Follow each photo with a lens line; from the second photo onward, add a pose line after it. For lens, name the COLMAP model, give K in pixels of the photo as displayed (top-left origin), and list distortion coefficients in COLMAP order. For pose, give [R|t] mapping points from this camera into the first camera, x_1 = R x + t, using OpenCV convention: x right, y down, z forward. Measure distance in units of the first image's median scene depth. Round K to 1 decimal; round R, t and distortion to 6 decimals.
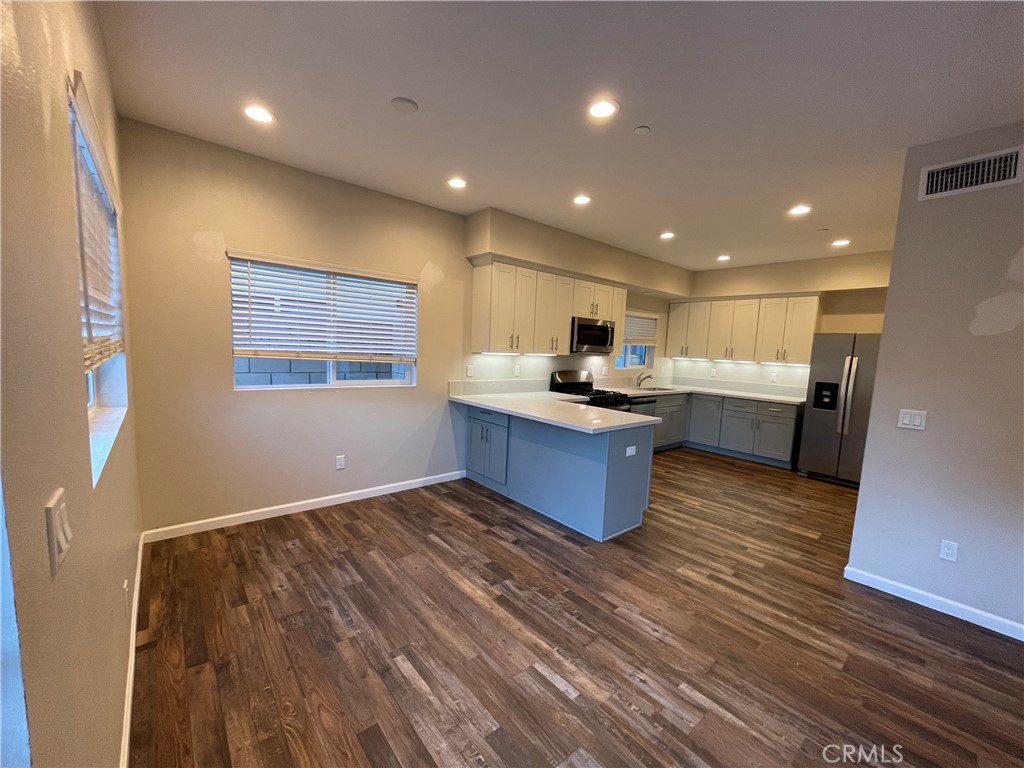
lens RADIAL K [[410.7, 0, 506.3], [0, 410.7, 387.0], [0, 0, 1]] dist [-0.007738, 0.002893]
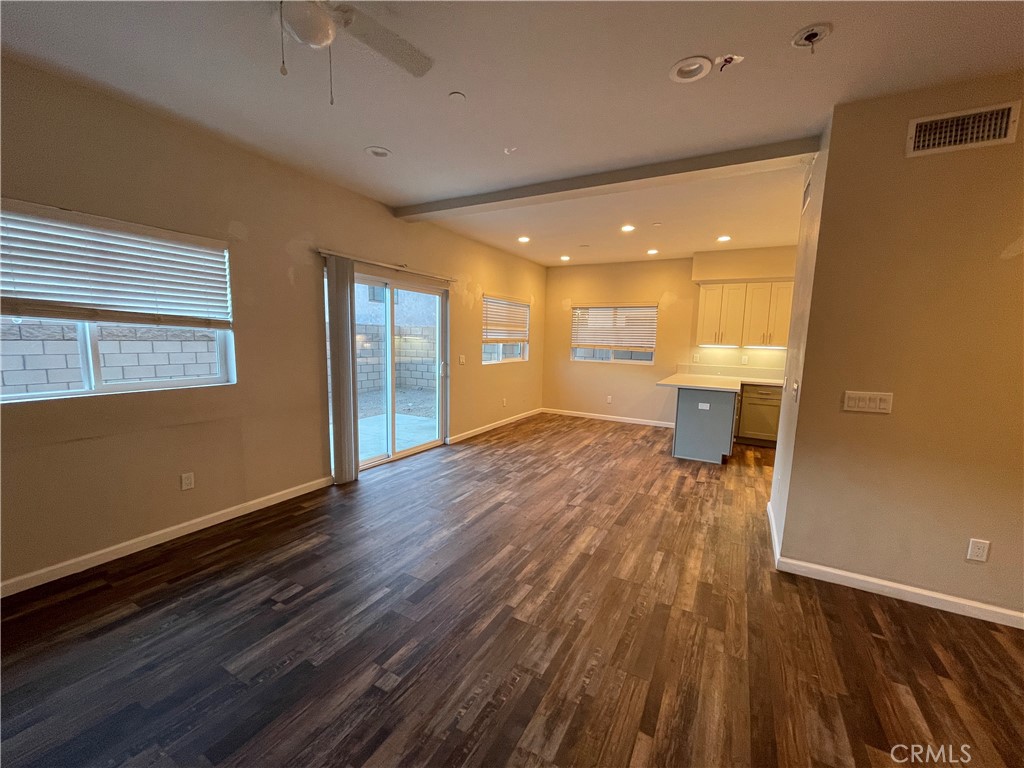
lens RADIAL K [[410.7, 0, 514.8], [0, 410.7, 388.4], [0, 0, 1]] dist [-0.007738, 0.002893]
pose [[0.360410, 0.079719, -0.929381, 1.168131], [-0.099482, 0.993944, 0.046679, 0.071964], [0.927474, 0.075633, 0.366158, -0.160698]]
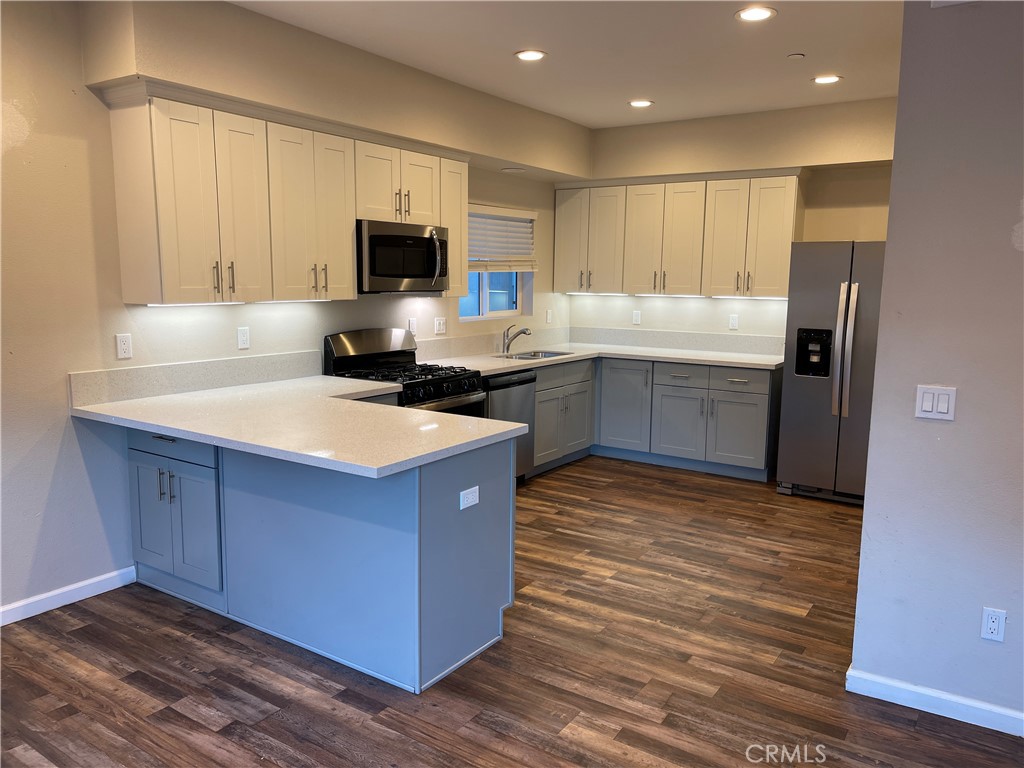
lens RADIAL K [[773.8, 0, 504.2], [0, 773.8, 380.8], [0, 0, 1]] dist [0.049166, -0.056795]
pose [[0.961069, -0.068937, 0.267570, 0.084559], [0.057016, 0.997014, 0.052082, -0.023926], [-0.270362, -0.034798, 0.962130, 0.079427]]
